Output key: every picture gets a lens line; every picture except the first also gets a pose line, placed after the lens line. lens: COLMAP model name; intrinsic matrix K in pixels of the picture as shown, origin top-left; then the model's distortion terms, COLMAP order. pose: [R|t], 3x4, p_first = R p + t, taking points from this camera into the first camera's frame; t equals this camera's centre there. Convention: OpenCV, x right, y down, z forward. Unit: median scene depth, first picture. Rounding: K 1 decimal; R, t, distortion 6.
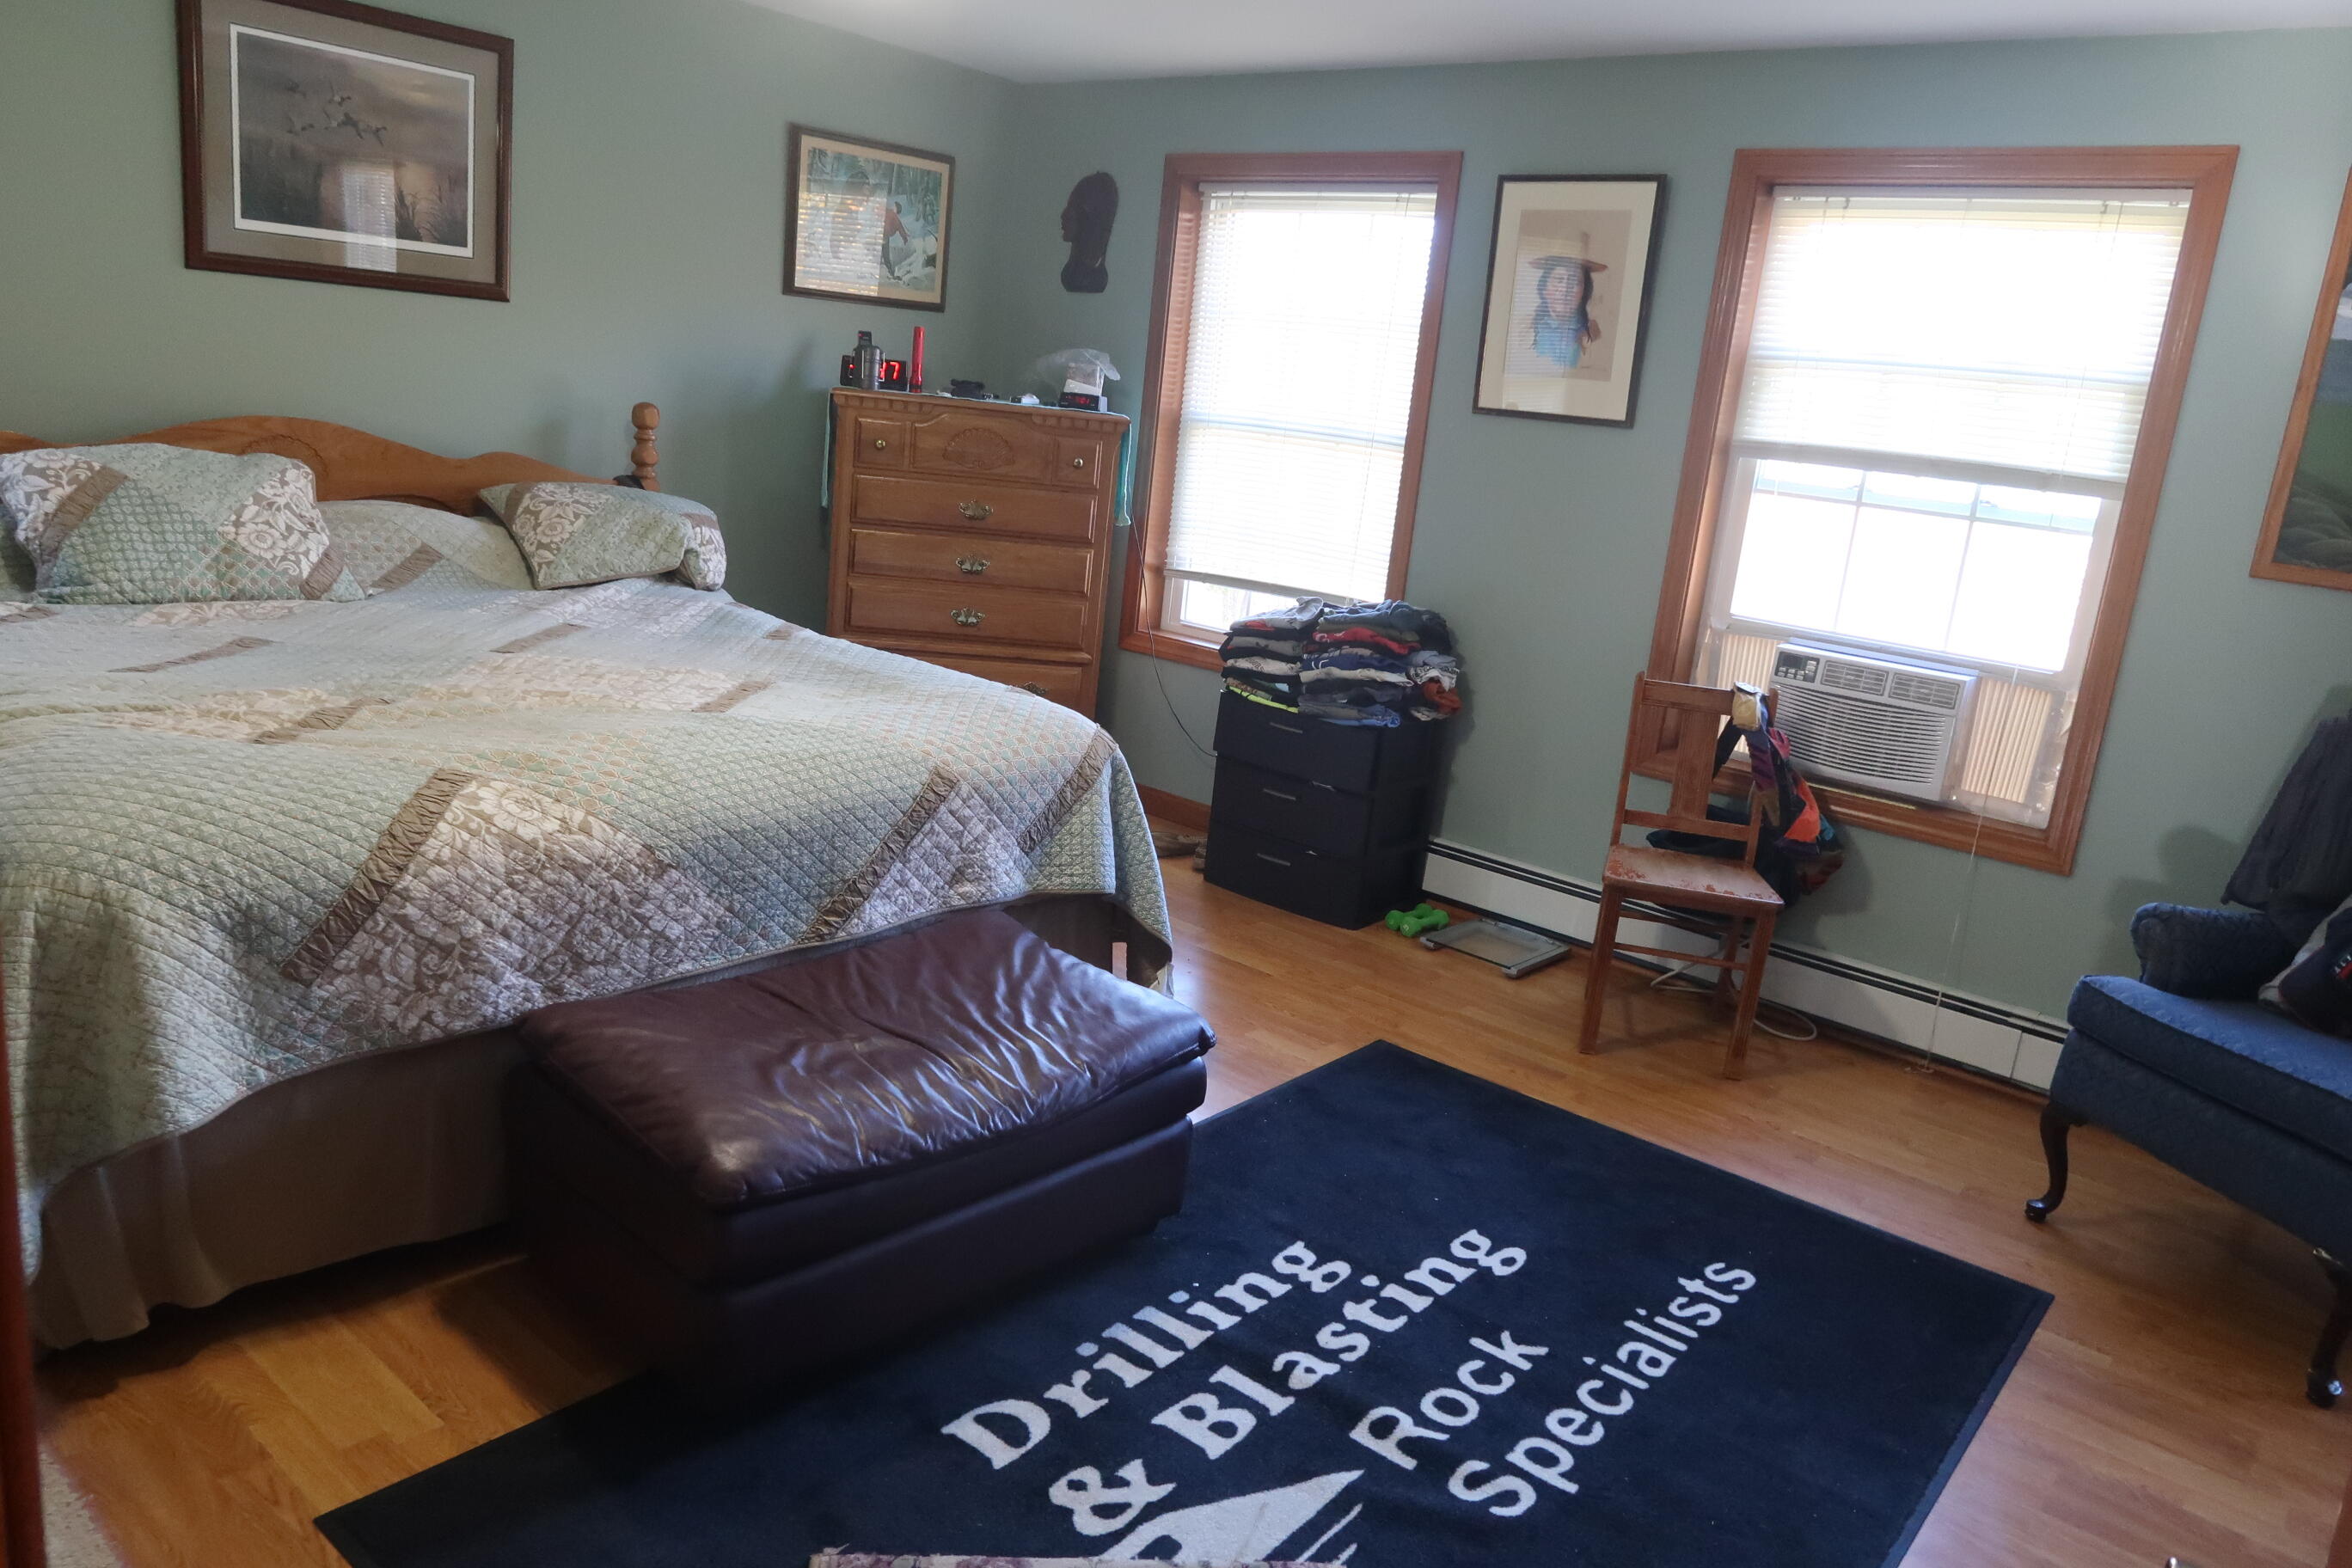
lens RADIAL K [[1618.7, 0, 1177.3], [0, 1618.7, 786.1], [0, 0, 1]] dist [-0.030751, 0.007362]
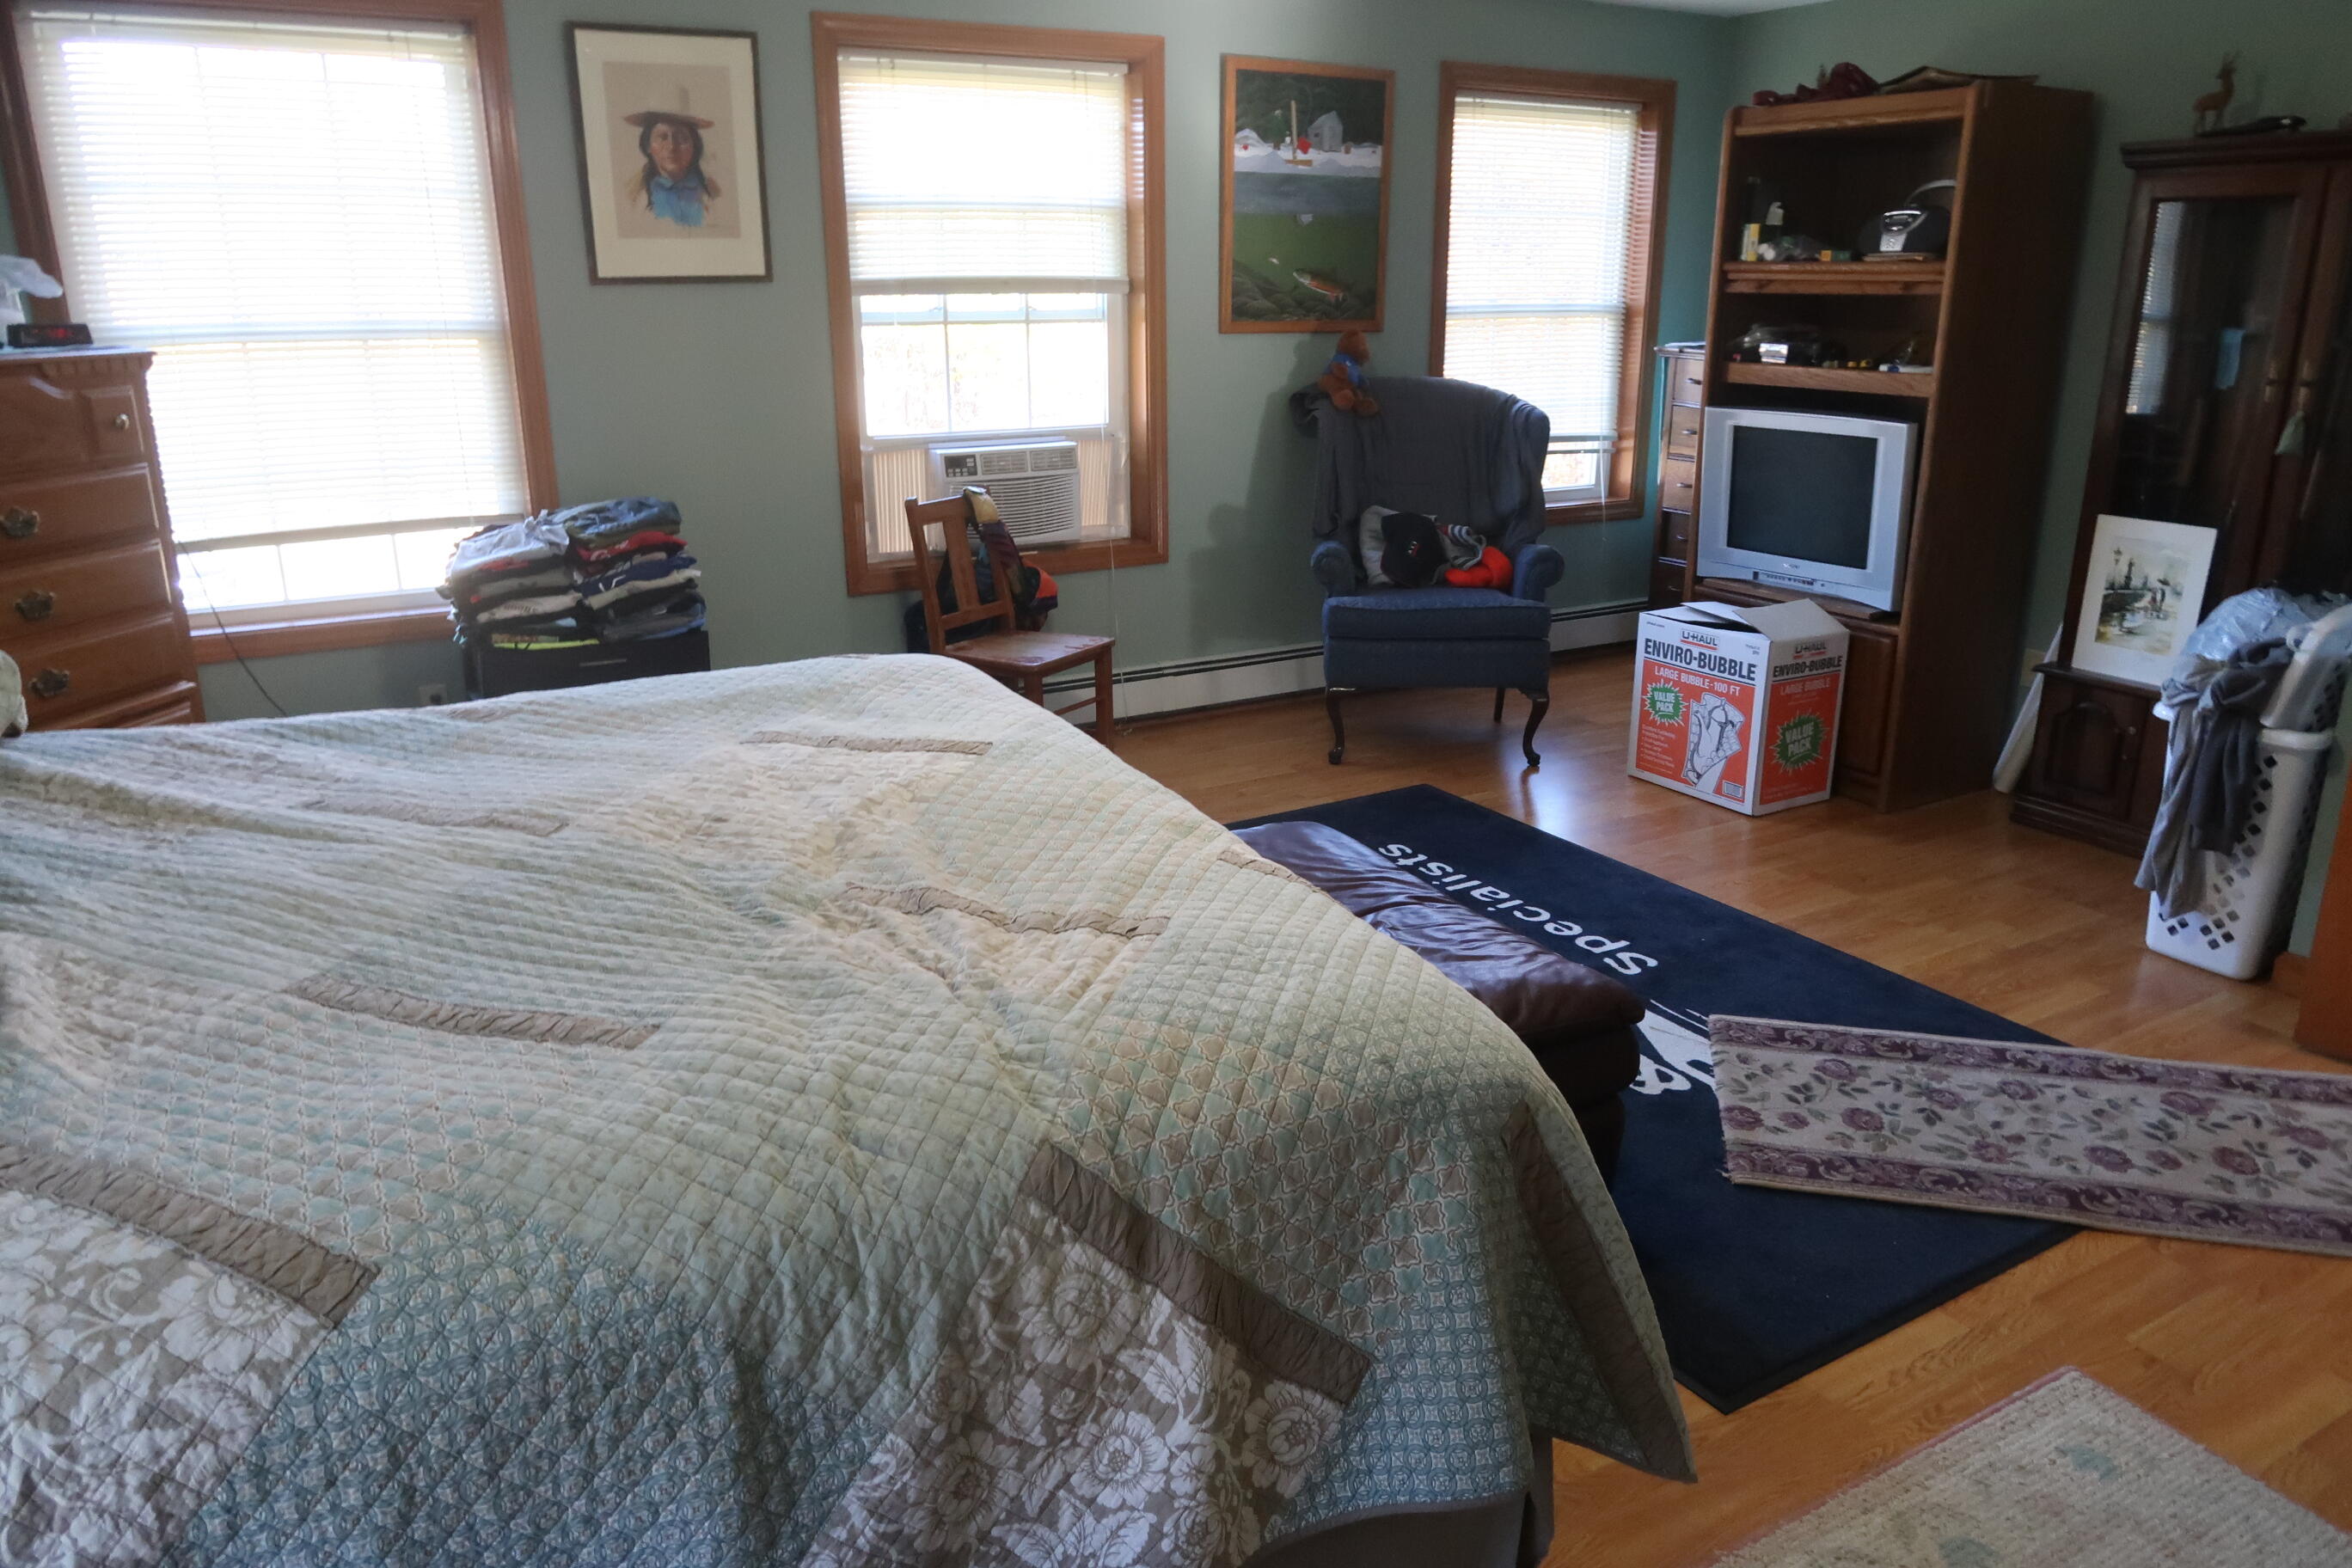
lens RADIAL K [[1618.7, 0, 1179.0], [0, 1618.7, 777.4], [0, 0, 1]] dist [-0.030751, 0.007362]
pose [[0.334787, -0.377854, 0.863217, -0.687219], [0.261196, 0.917396, 0.300268, -0.179564], [-0.905370, 0.124943, 0.405826, 0.393205]]
